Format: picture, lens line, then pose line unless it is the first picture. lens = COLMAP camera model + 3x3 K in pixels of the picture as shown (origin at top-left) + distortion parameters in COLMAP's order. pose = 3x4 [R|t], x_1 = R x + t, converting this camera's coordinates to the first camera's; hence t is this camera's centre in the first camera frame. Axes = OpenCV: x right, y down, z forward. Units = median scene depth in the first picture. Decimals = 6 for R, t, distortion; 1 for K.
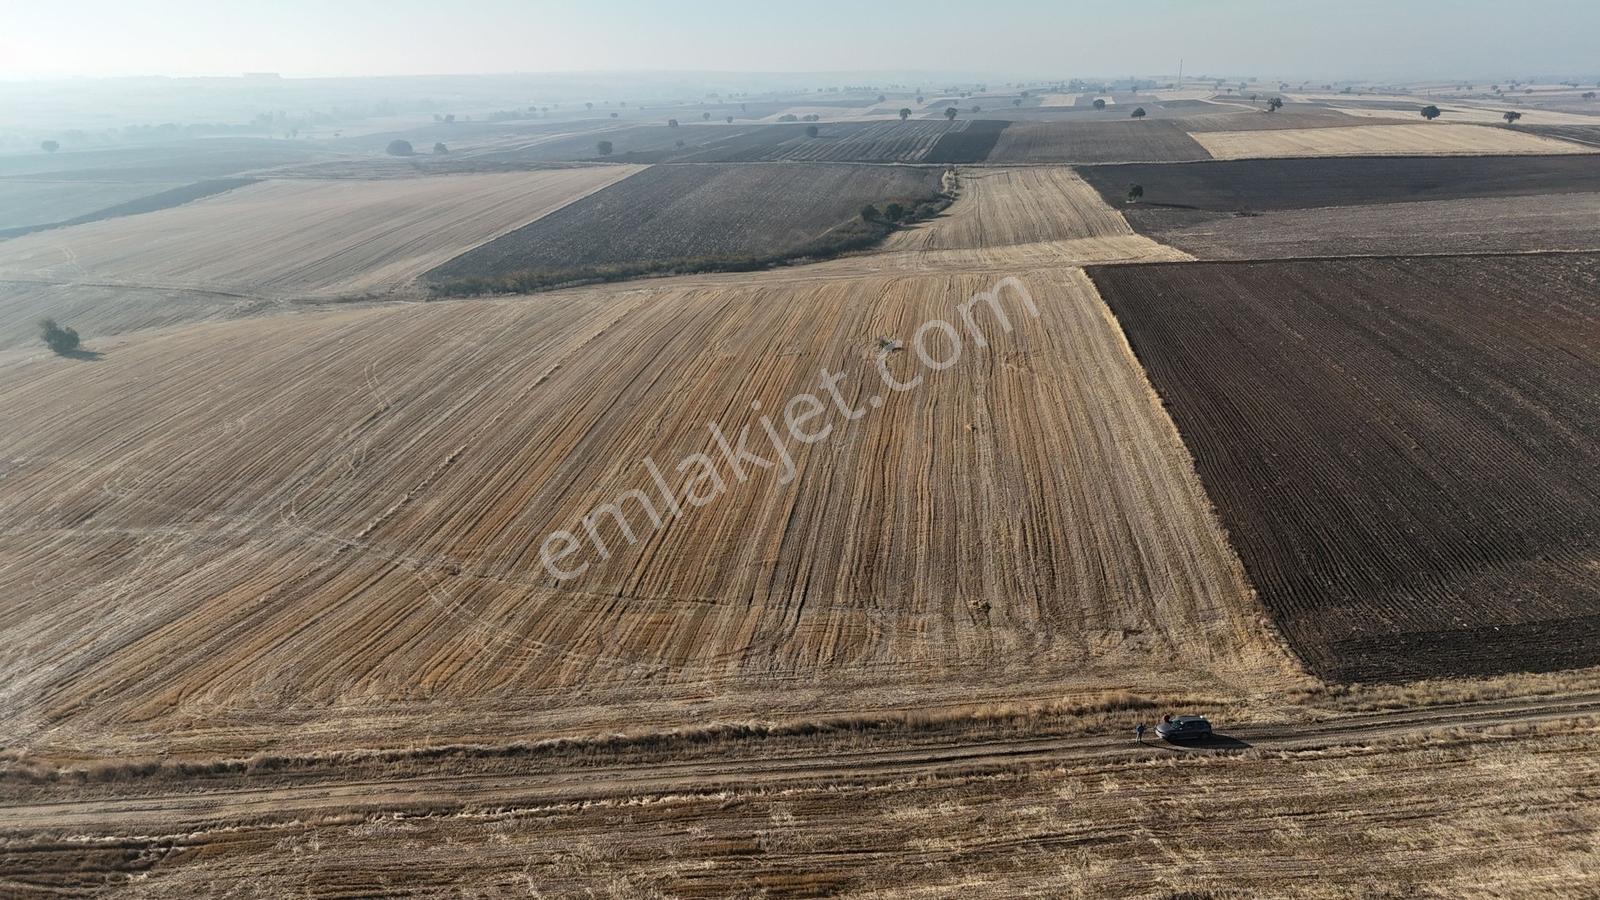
lens RADIAL K [[1170.4, 0, 800.0], [0, 1170.4, 450.0], [0, 0, 1]] dist [0.080808, -0.077414]
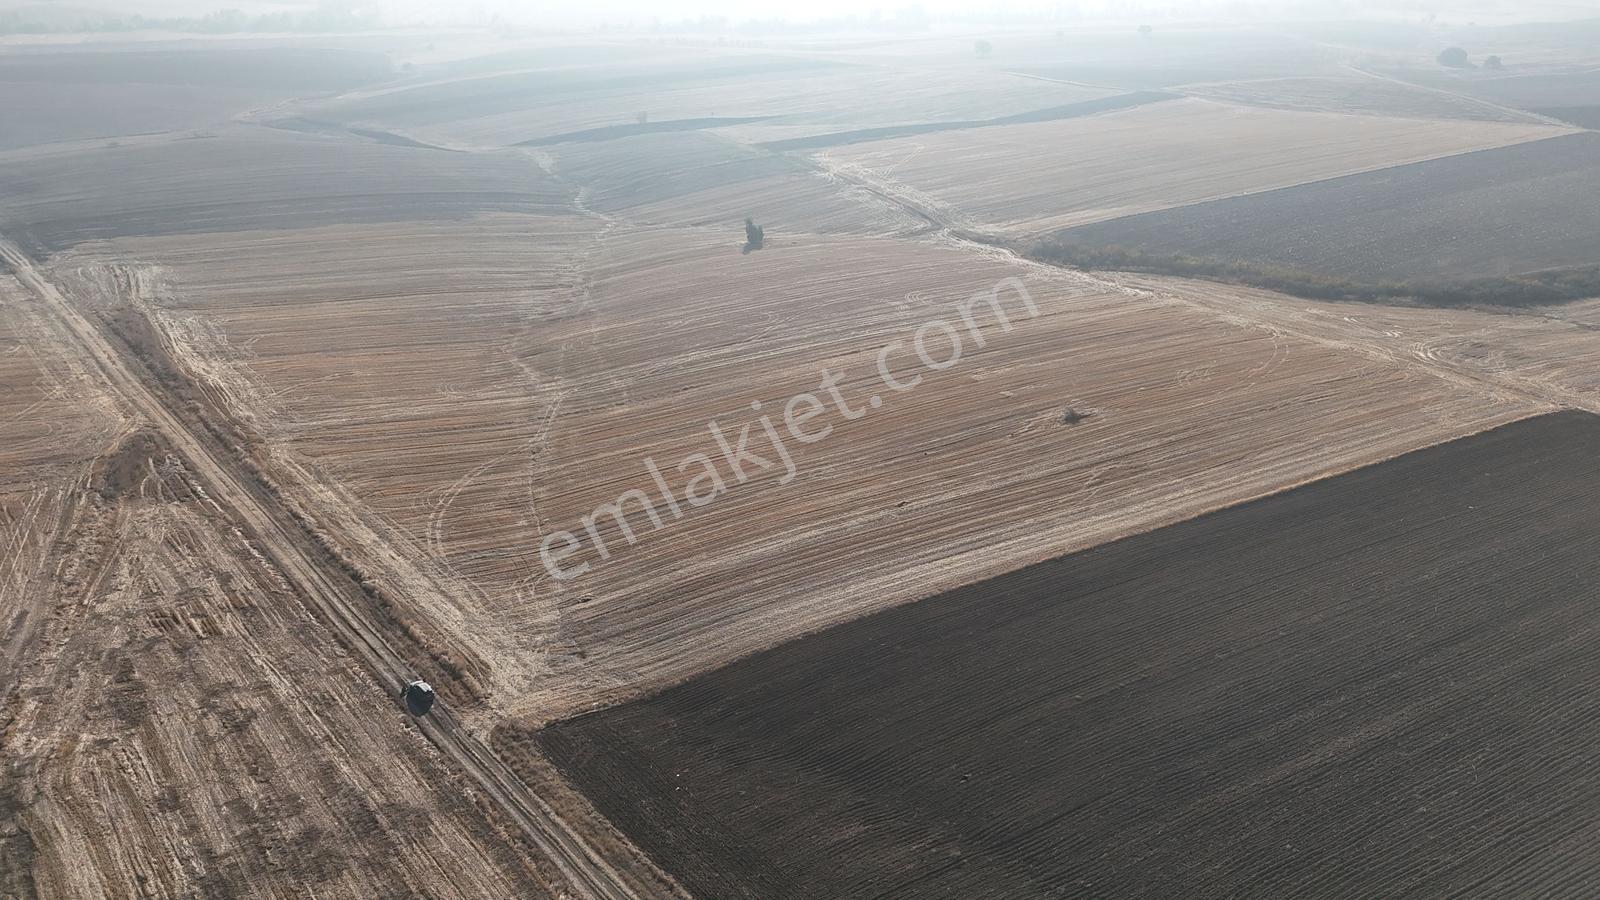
lens RADIAL K [[1170.4, 0, 800.0], [0, 1170.4, 450.0], [0, 0, 1]] dist [0.080808, -0.077414]
pose [[0.566452, 0.353315, -0.744513, 1.186703], [-0.263054, 0.933690, 0.242950, -0.411869], [0.780983, 0.058228, 0.621832, 0.277910]]
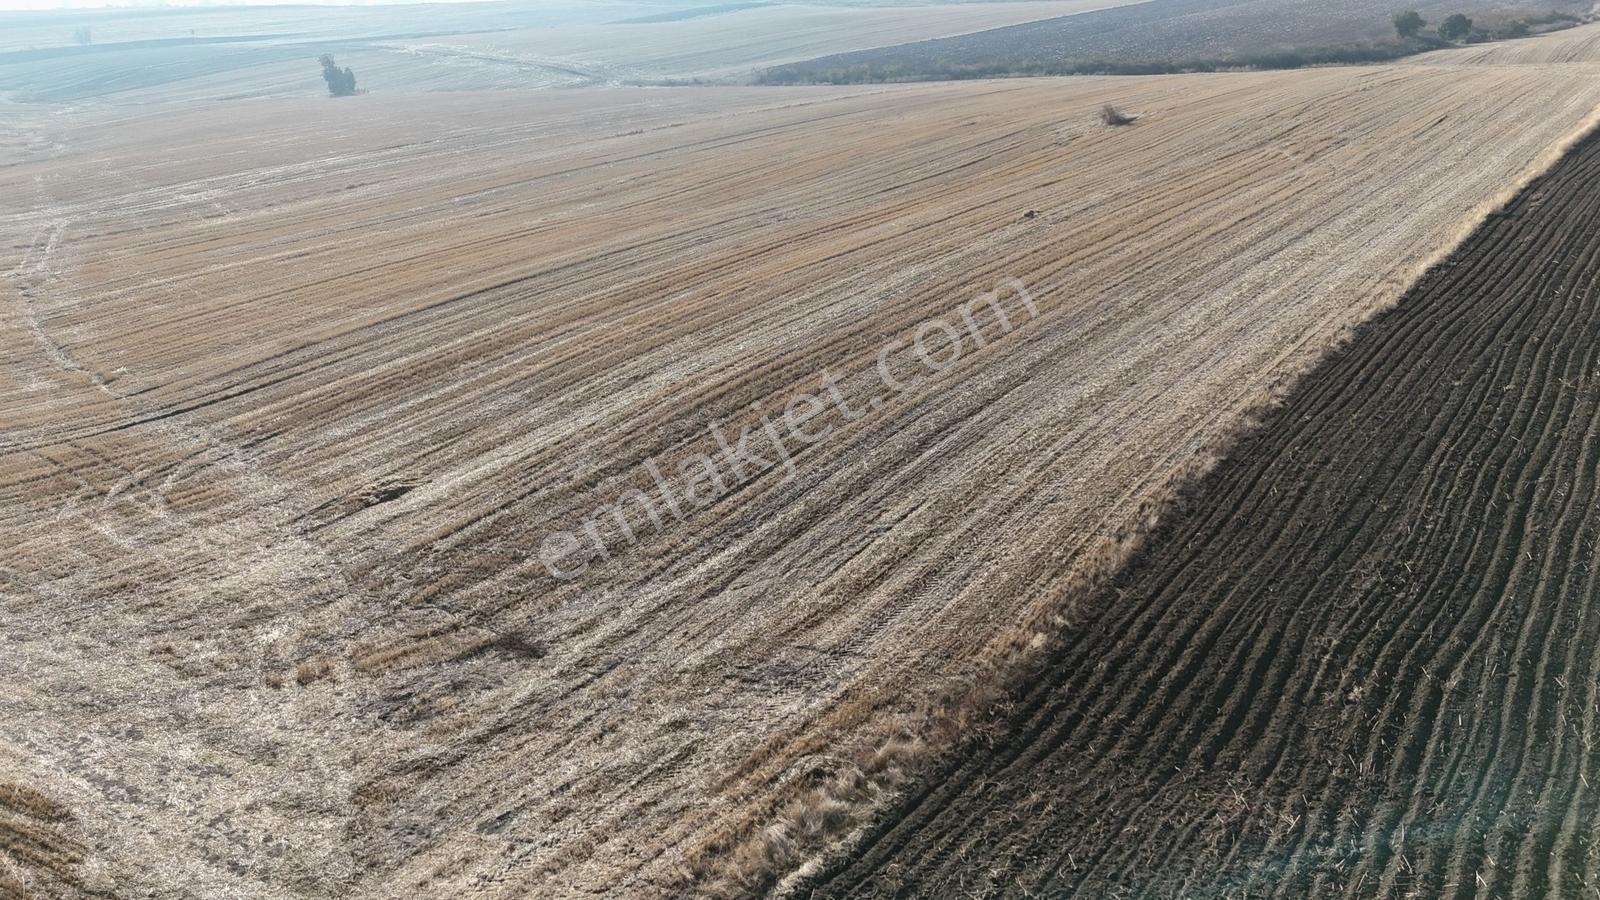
lens RADIAL K [[1170.4, 0, 800.0], [0, 1170.4, 450.0], [0, 0, 1]] dist [0.080808, -0.077414]
pose [[0.857021, 0.201211, -0.474371, 0.417869], [-0.162689, 0.979179, 0.121412, 0.044604], [0.488924, -0.026878, 0.871912, 0.658340]]
